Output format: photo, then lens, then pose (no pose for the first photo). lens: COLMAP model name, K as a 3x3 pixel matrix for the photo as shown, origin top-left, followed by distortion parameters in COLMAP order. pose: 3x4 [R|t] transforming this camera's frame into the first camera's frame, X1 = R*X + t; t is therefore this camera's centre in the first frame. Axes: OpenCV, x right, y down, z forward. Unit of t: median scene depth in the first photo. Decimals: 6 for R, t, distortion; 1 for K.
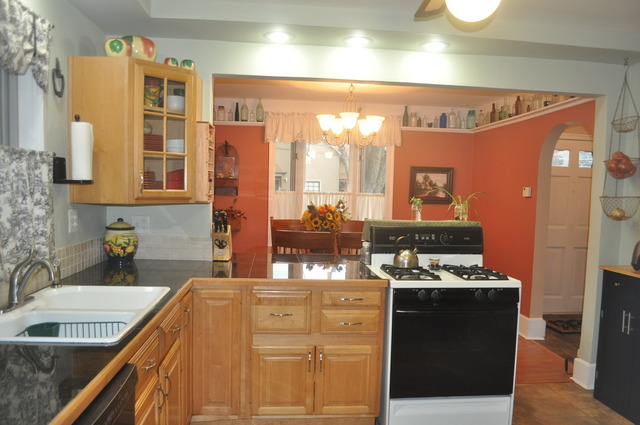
lens RADIAL K [[510.9, 0, 324.4], [0, 510.9, 233.3], [0, 0, 1]] dist [-0.079891, -0.000229]
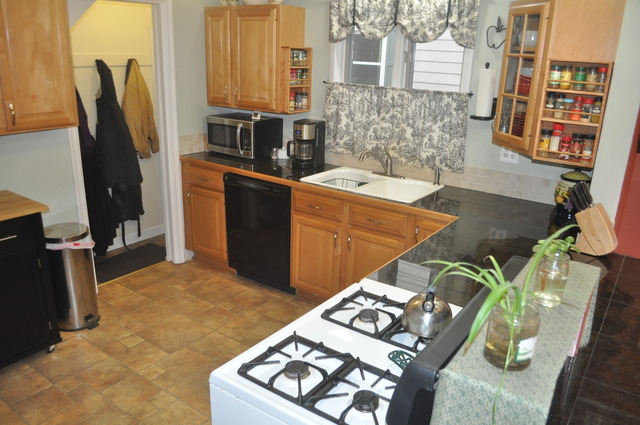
lens RADIAL K [[510.9, 0, 324.4], [0, 510.9, 233.3], [0, 0, 1]] dist [-0.079891, -0.000229]
pose [[-0.643996, 0.212928, -0.734800, 0.558214], [-0.119231, 0.920814, 0.371328, -0.191082], [0.755681, 0.326745, -0.567613, 1.121489]]
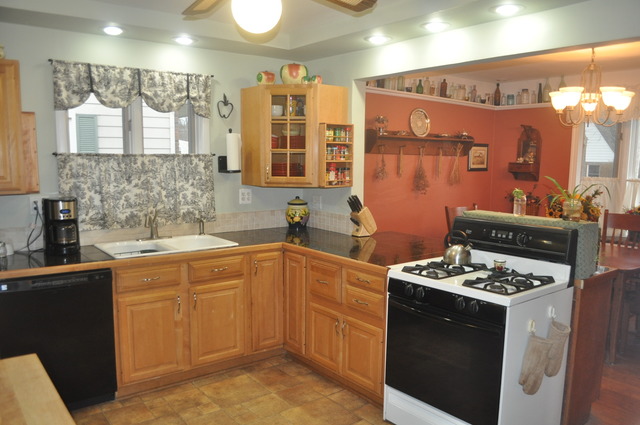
lens RADIAL K [[510.9, 0, 324.4], [0, 510.9, 233.3], [0, 0, 1]] dist [-0.079891, -0.000229]
pose [[0.543755, 0.104060, -0.832768, 0.752426], [-0.071131, 0.994427, 0.077816, -0.040460], [0.836224, 0.016923, 0.548126, 0.275274]]
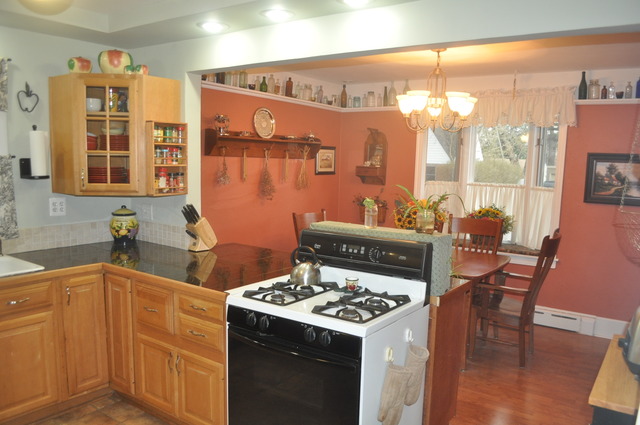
lens RADIAL K [[510.9, 0, 324.4], [0, 510.9, 233.3], [0, 0, 1]] dist [-0.079891, -0.000229]
pose [[0.761203, 0.088104, -0.642501, 0.669227], [-0.065707, 0.996108, 0.058746, -0.061046], [0.645176, -0.002501, 0.764030, 0.370292]]
